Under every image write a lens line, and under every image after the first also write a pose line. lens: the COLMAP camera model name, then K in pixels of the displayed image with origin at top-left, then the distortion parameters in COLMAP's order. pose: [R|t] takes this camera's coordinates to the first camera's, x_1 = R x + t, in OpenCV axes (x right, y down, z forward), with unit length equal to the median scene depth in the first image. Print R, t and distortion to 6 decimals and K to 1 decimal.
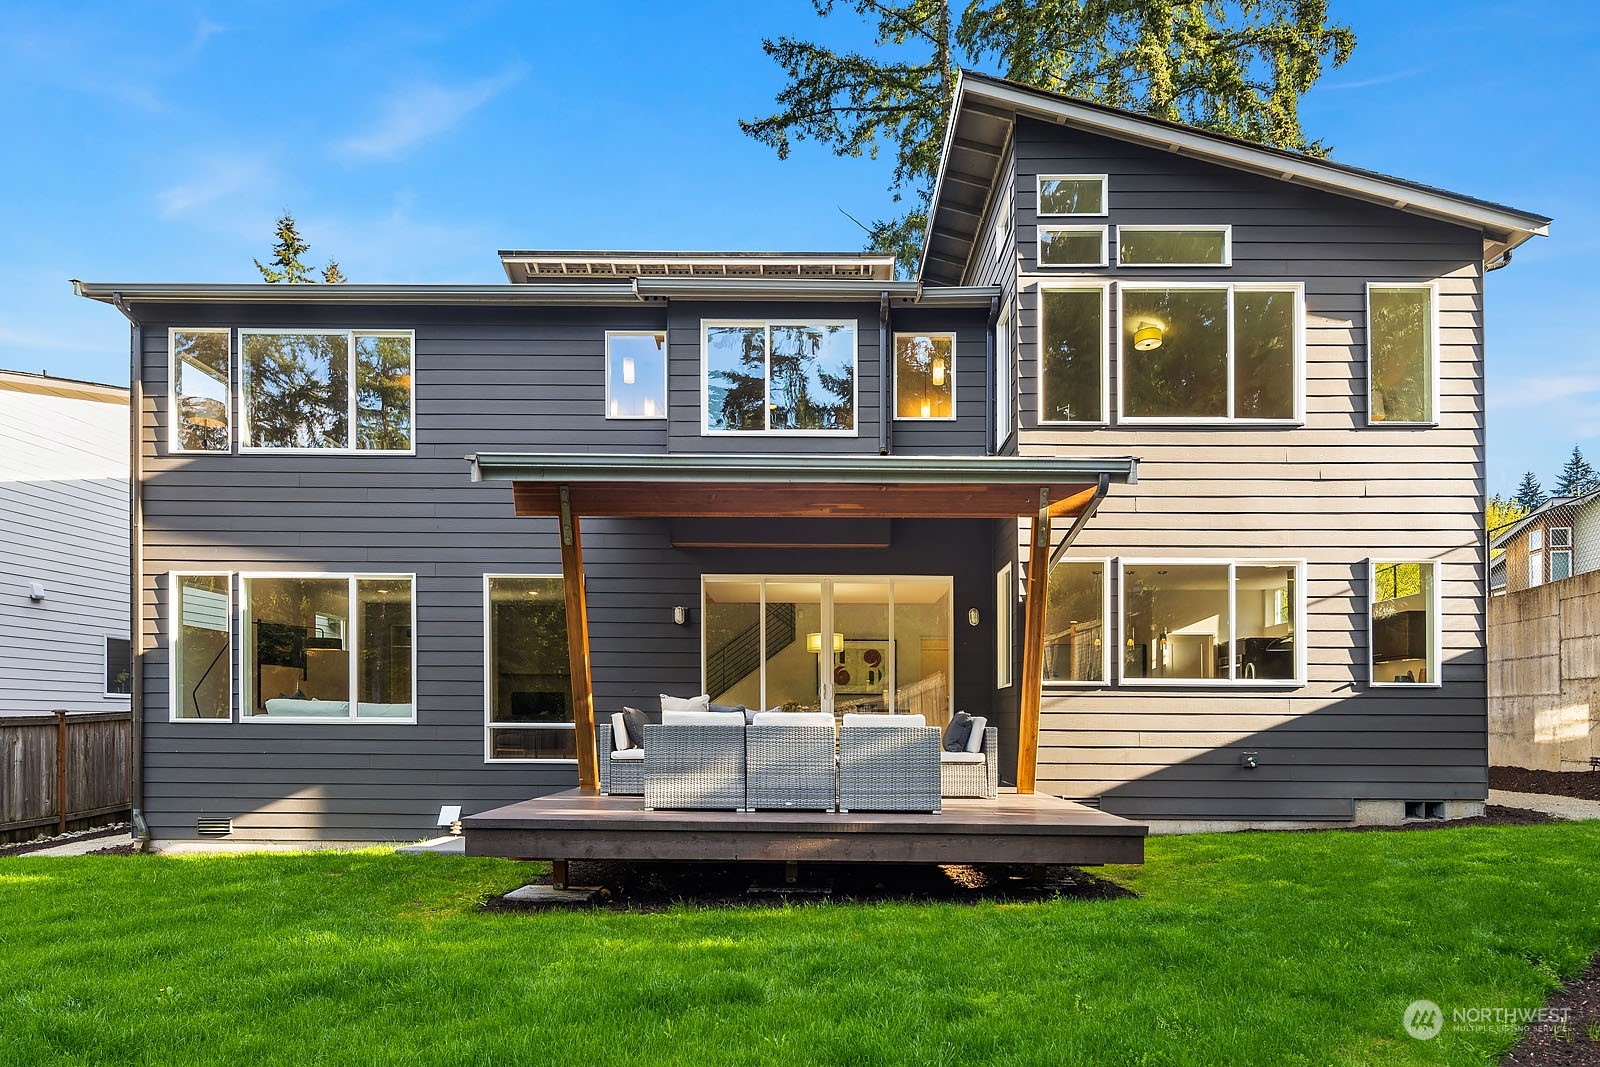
lens RADIAL K [[877.8, 0, 800.0], [0, 877.8, 533.5], [0, 0, 1]] dist [-0.003531, -0.001753]
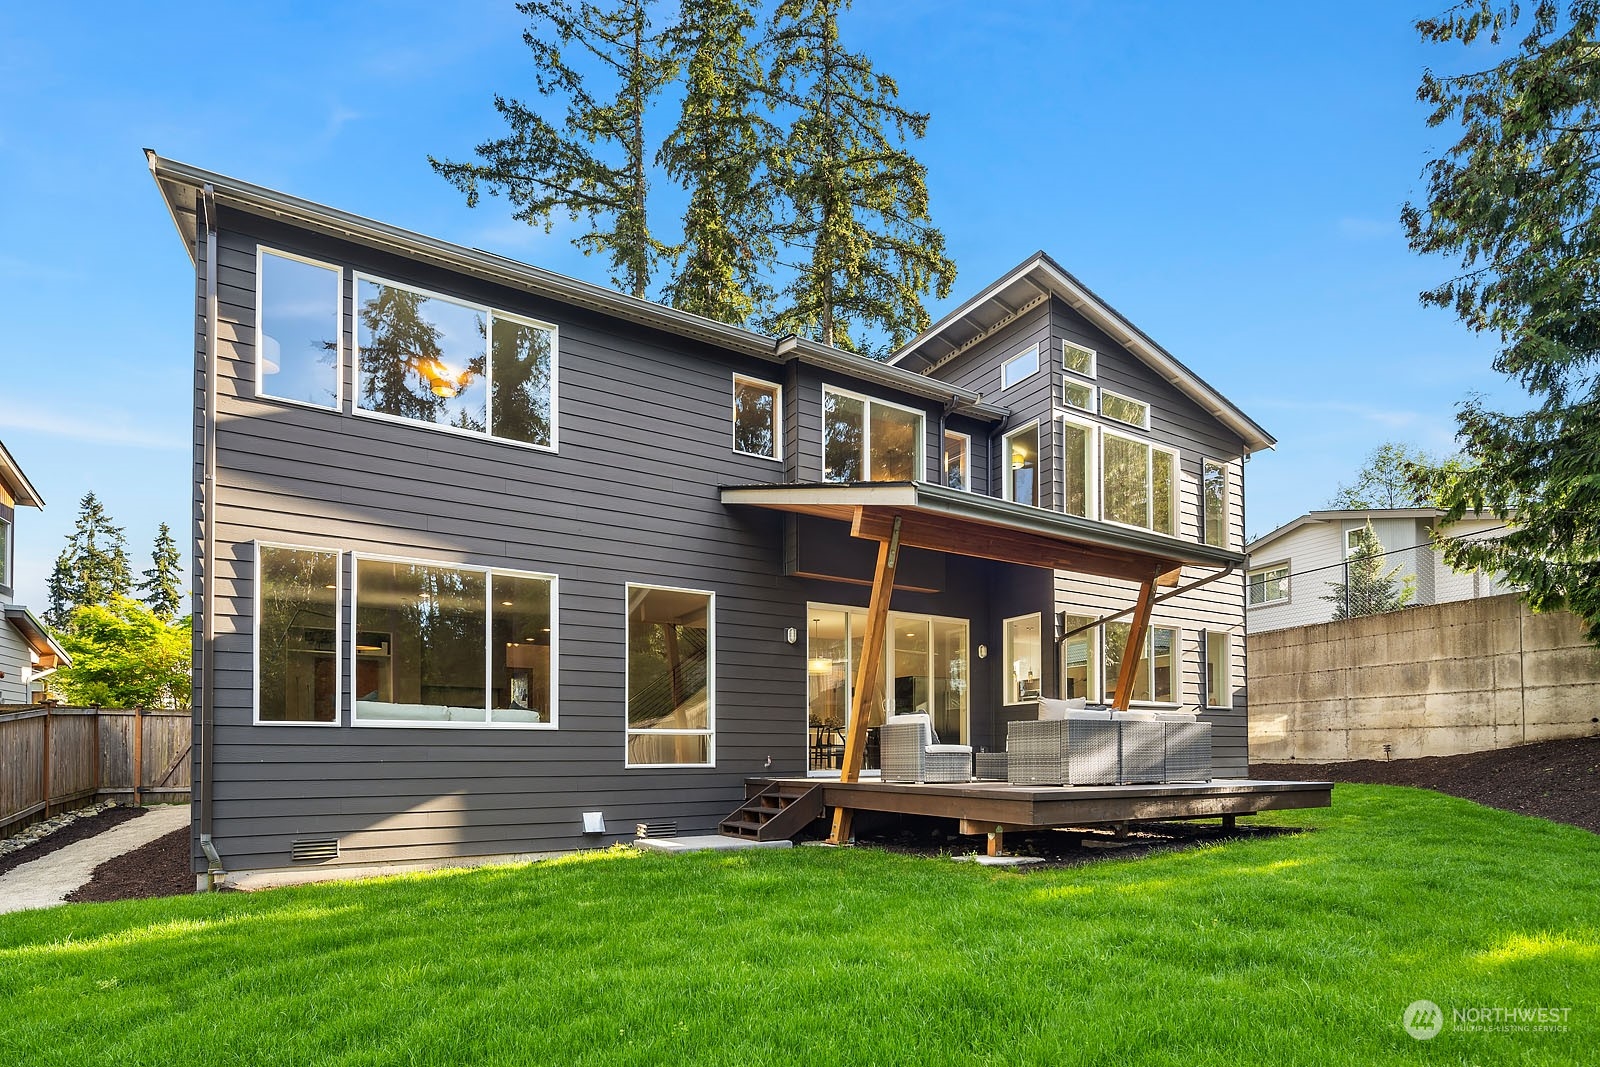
lens RADIAL K [[775.1, 0, 763.1], [0, 775.1, 568.1], [0, 0, 1]] dist [-0.006215, -0.000535]
pose [[0.866484, 0.108849, 0.487193, -0.674449], [-0.097716, 0.994042, -0.048299, 0.058914], [-0.489548, -0.005757, 0.871958, 0.143736]]
